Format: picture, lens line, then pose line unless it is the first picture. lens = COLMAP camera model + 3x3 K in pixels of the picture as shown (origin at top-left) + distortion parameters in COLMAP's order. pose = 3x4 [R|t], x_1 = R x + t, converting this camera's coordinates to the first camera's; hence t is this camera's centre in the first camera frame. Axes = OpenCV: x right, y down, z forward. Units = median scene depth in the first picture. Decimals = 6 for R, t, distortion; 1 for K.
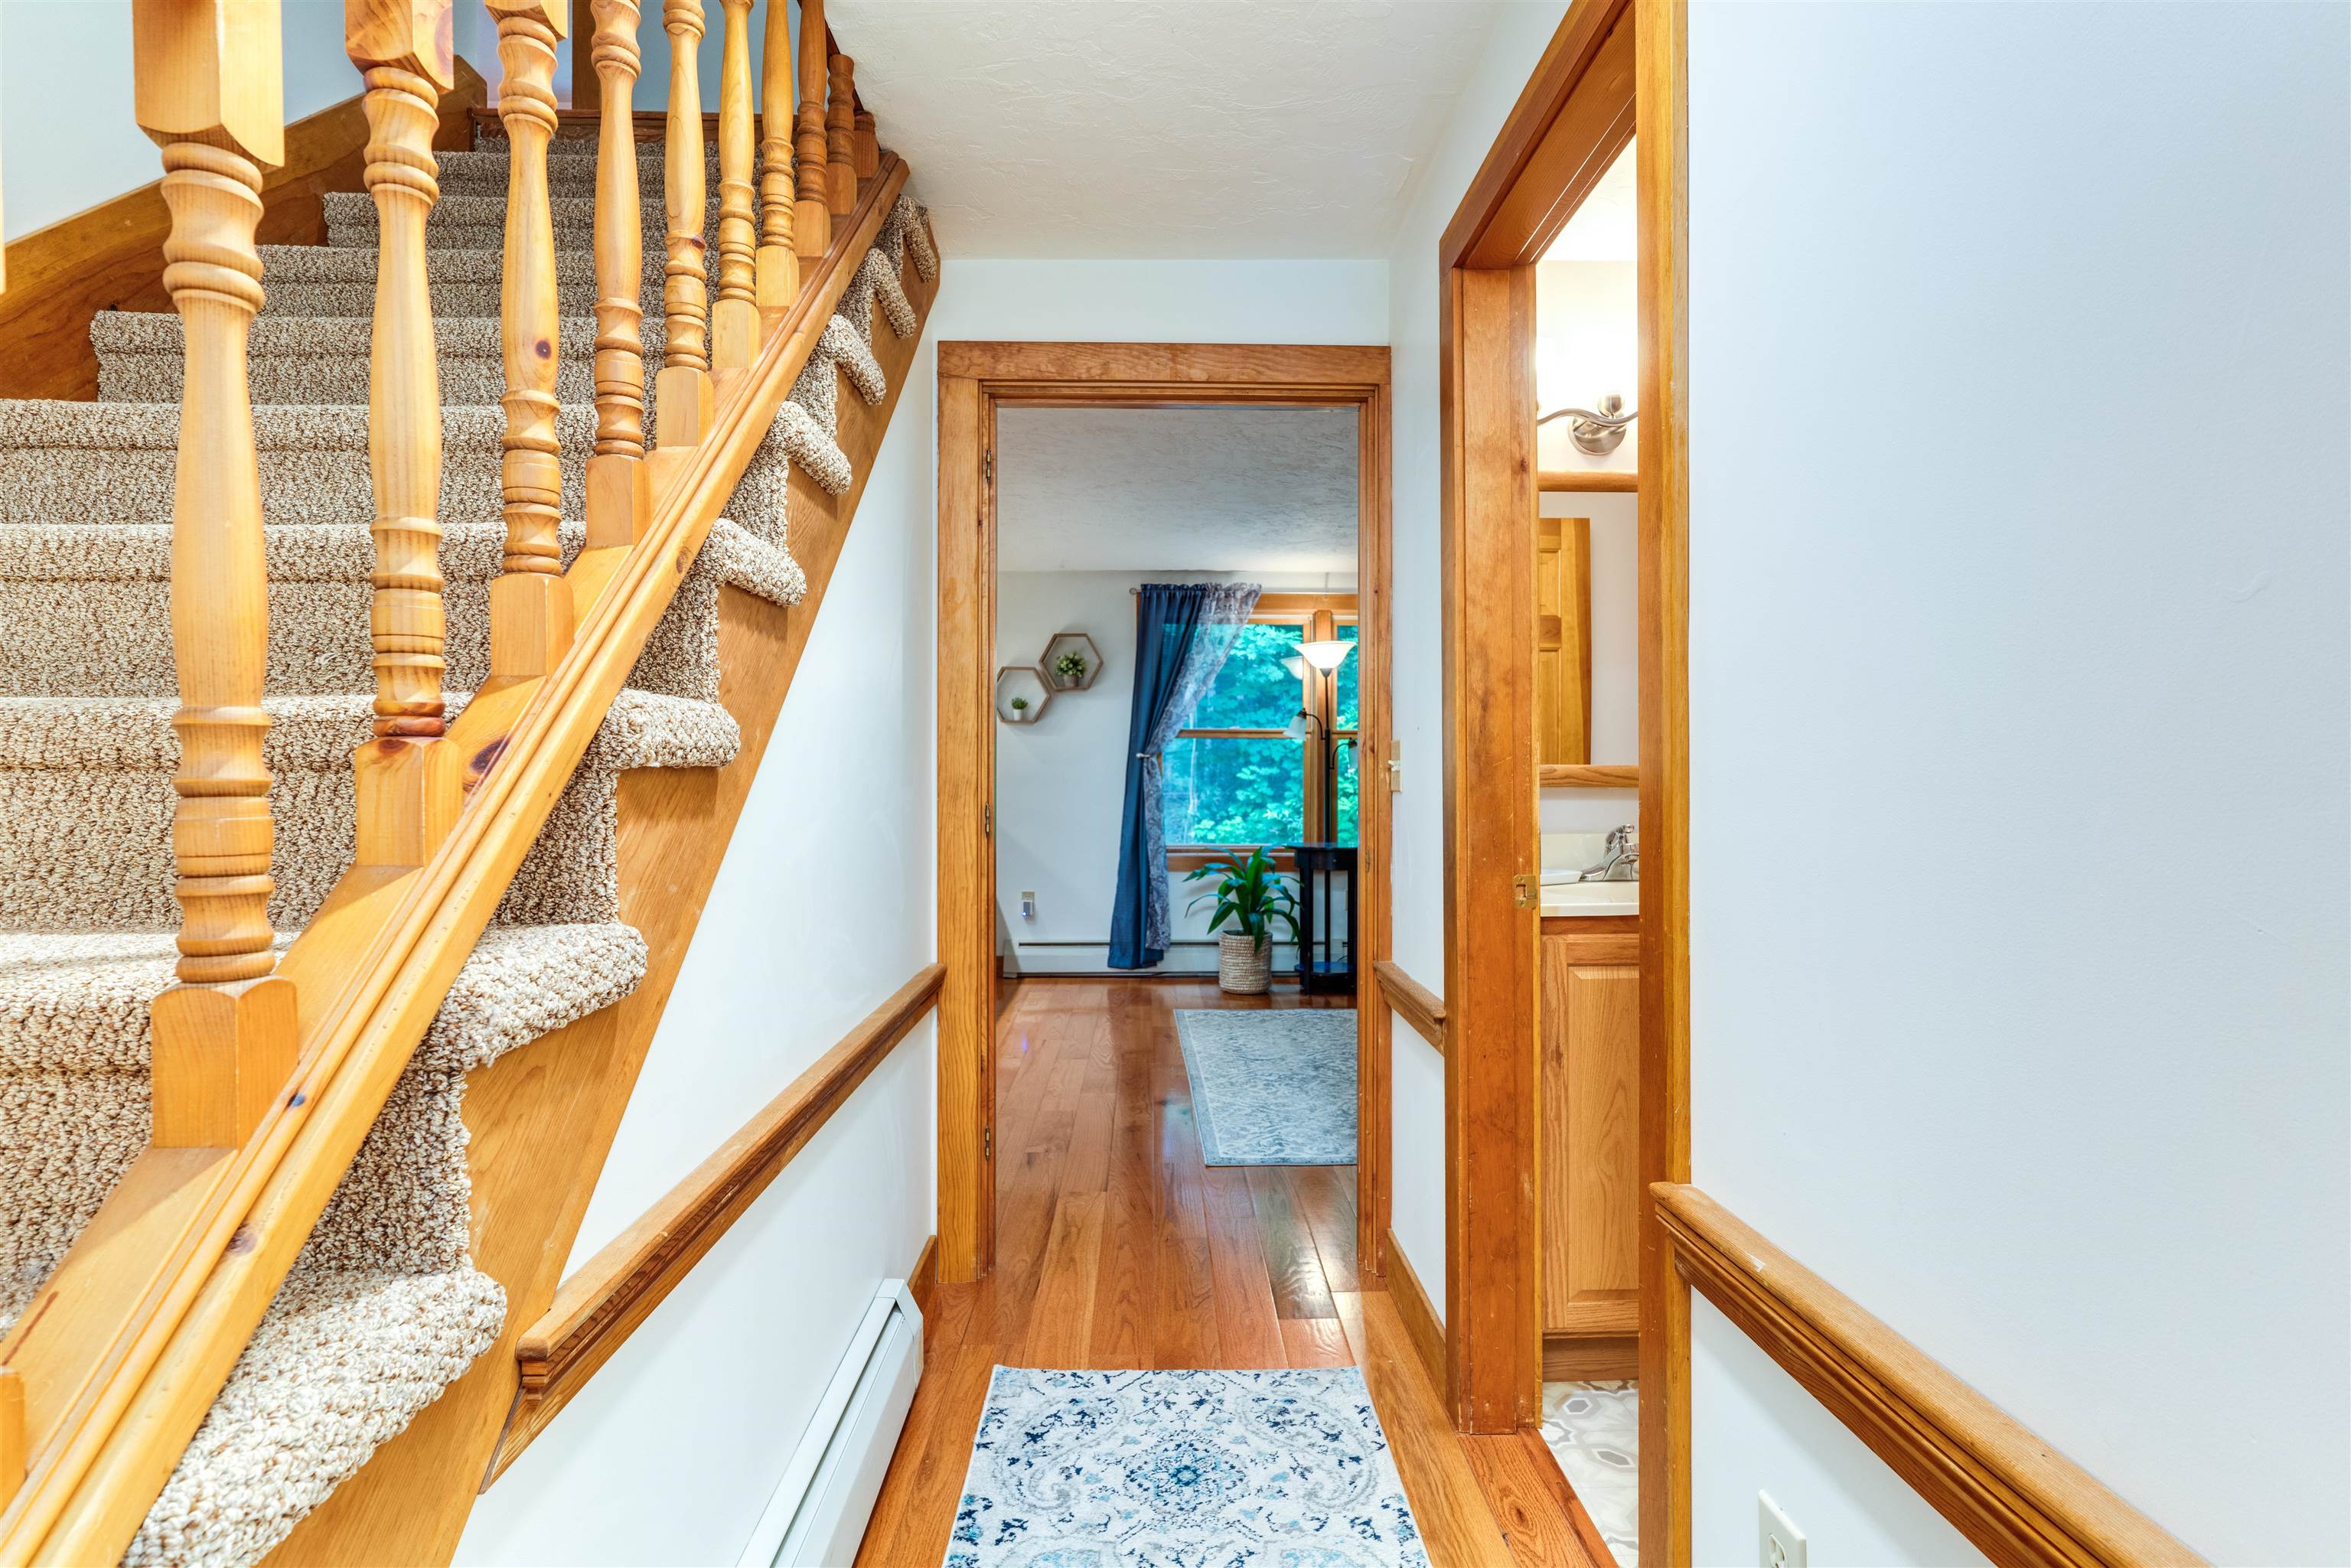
lens RADIAL K [[1201.1, 0, 1175.4], [0, 1201.1, 781.2], [0, 0, 1]] dist [-0.006386, 0.003673]
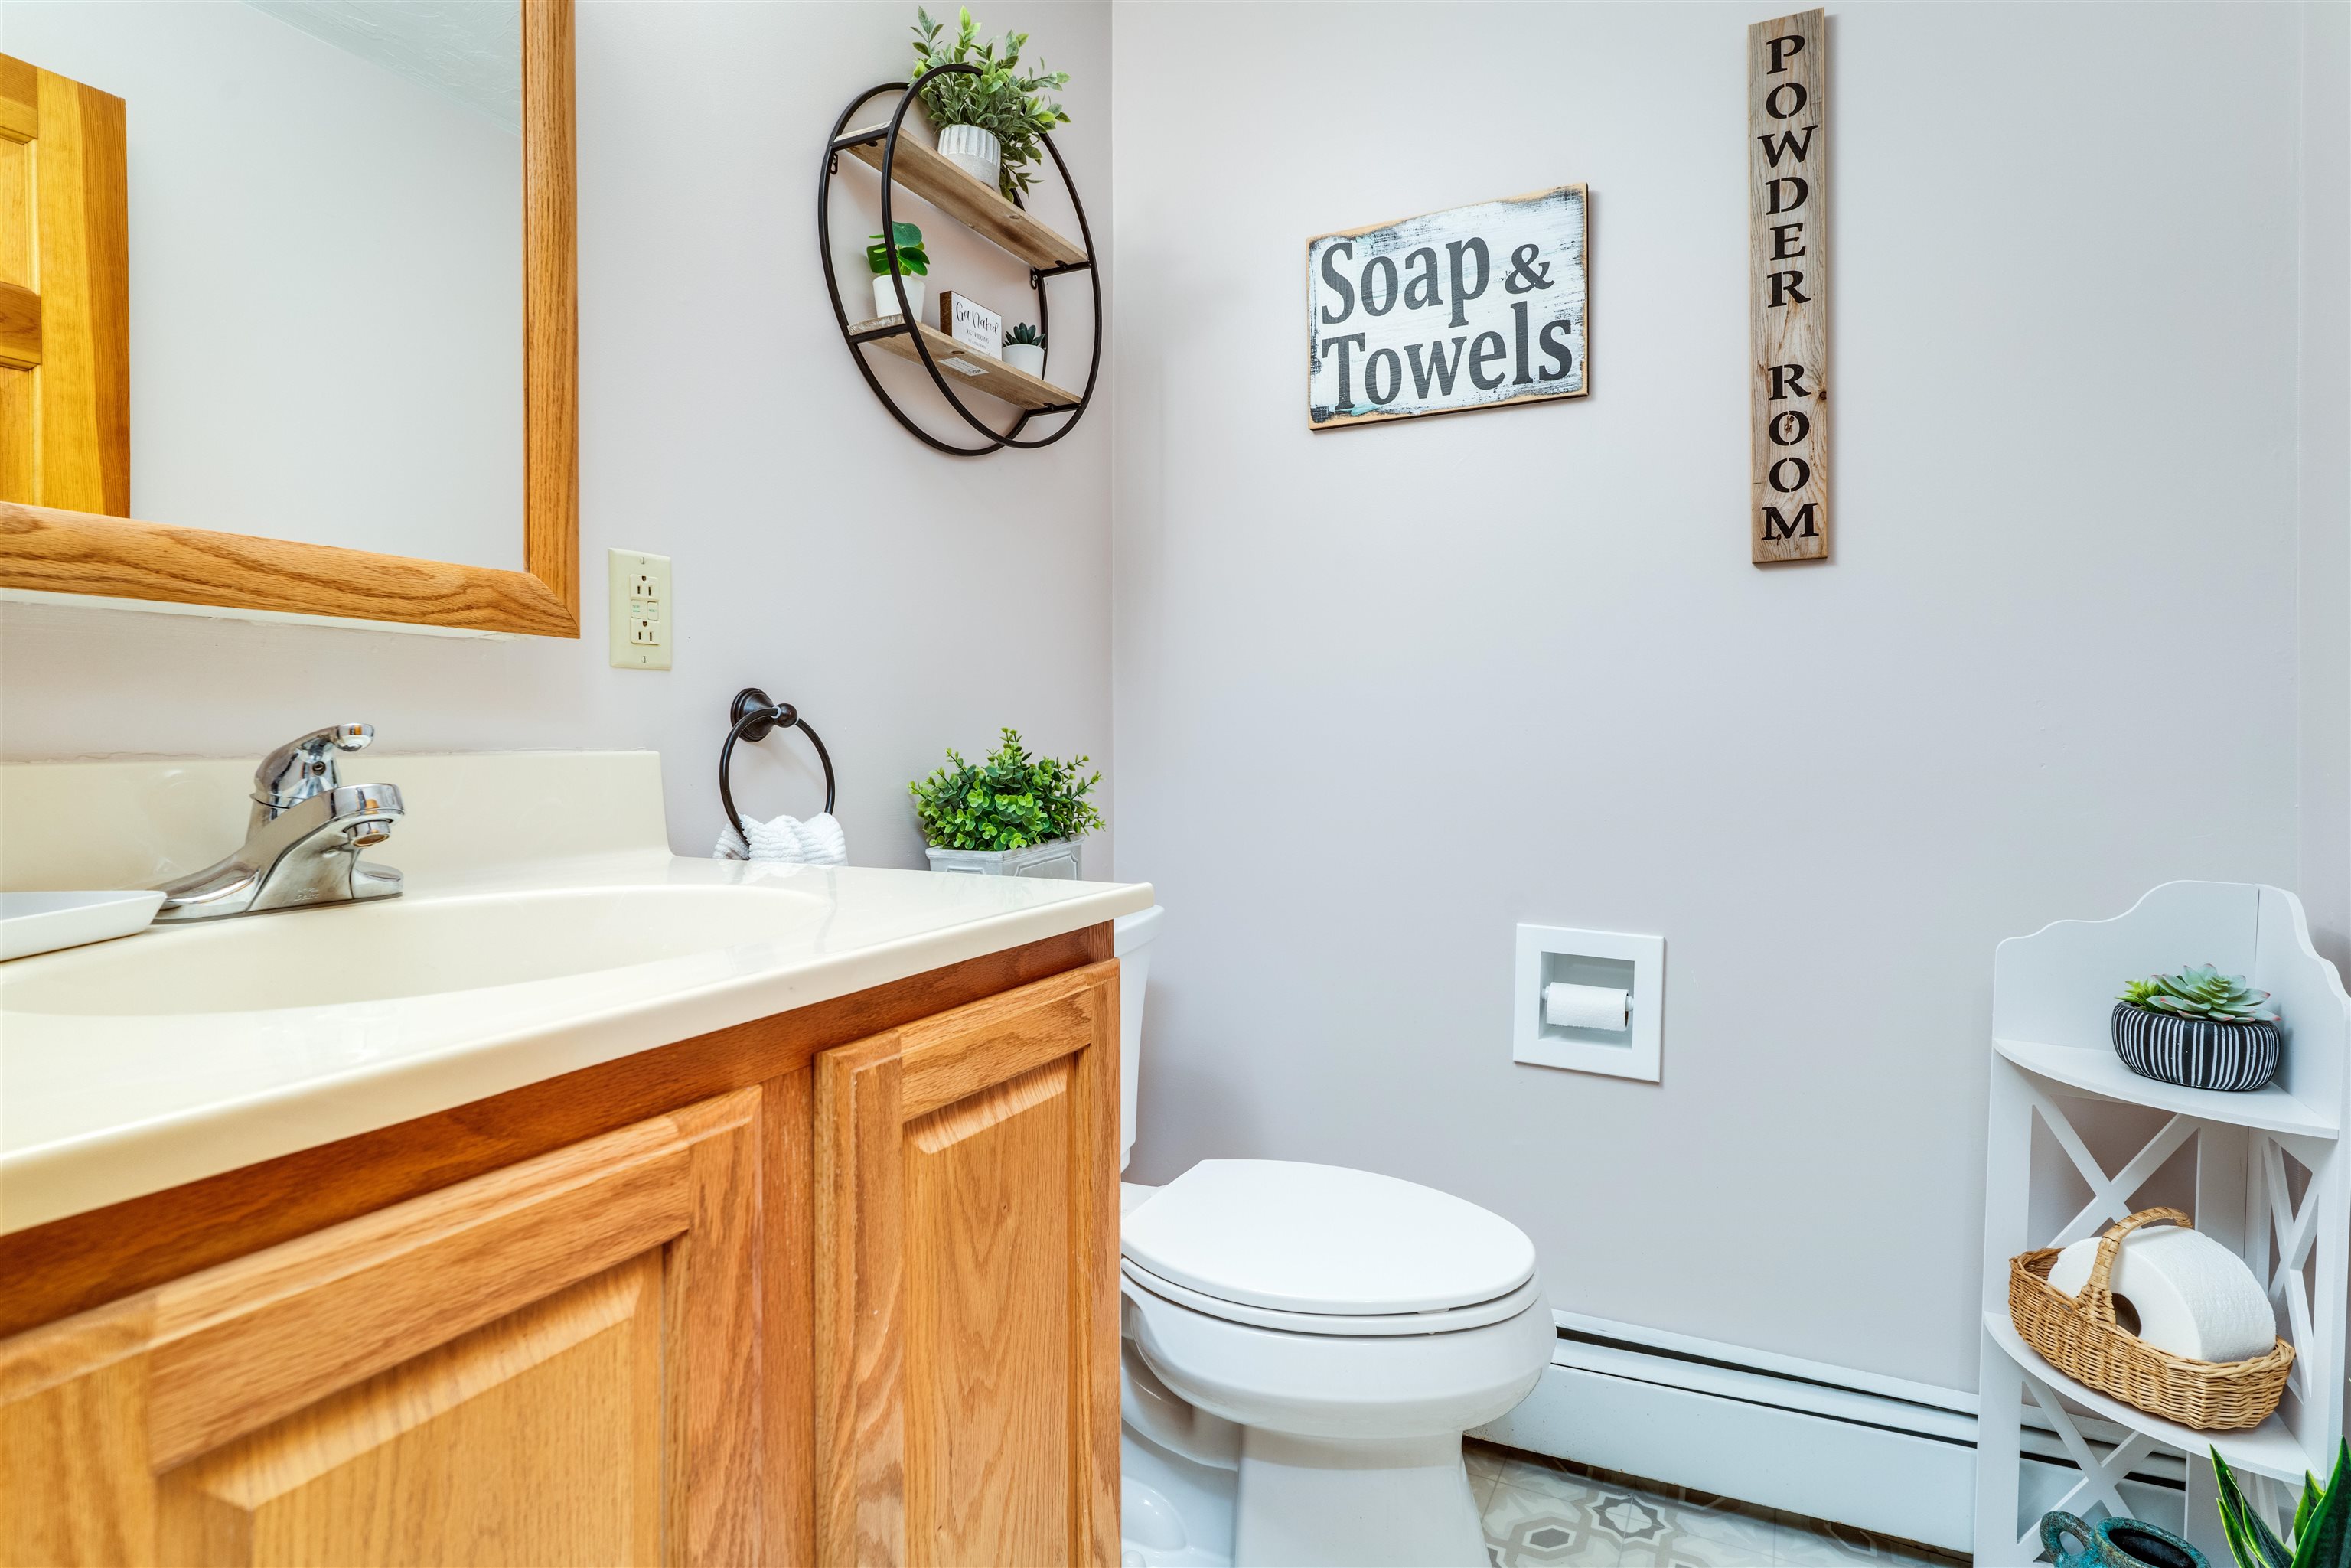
lens RADIAL K [[1201.1, 0, 1175.6], [0, 1201.1, 778.0], [0, 0, 1]] dist [-0.006386, 0.003673]
pose [[0.478076, -0.010646, 0.878254, 0.163903], [0.002604, 0.999939, 0.010703, 0.037193], [-0.878314, -0.002830, 0.478075, 0.523572]]
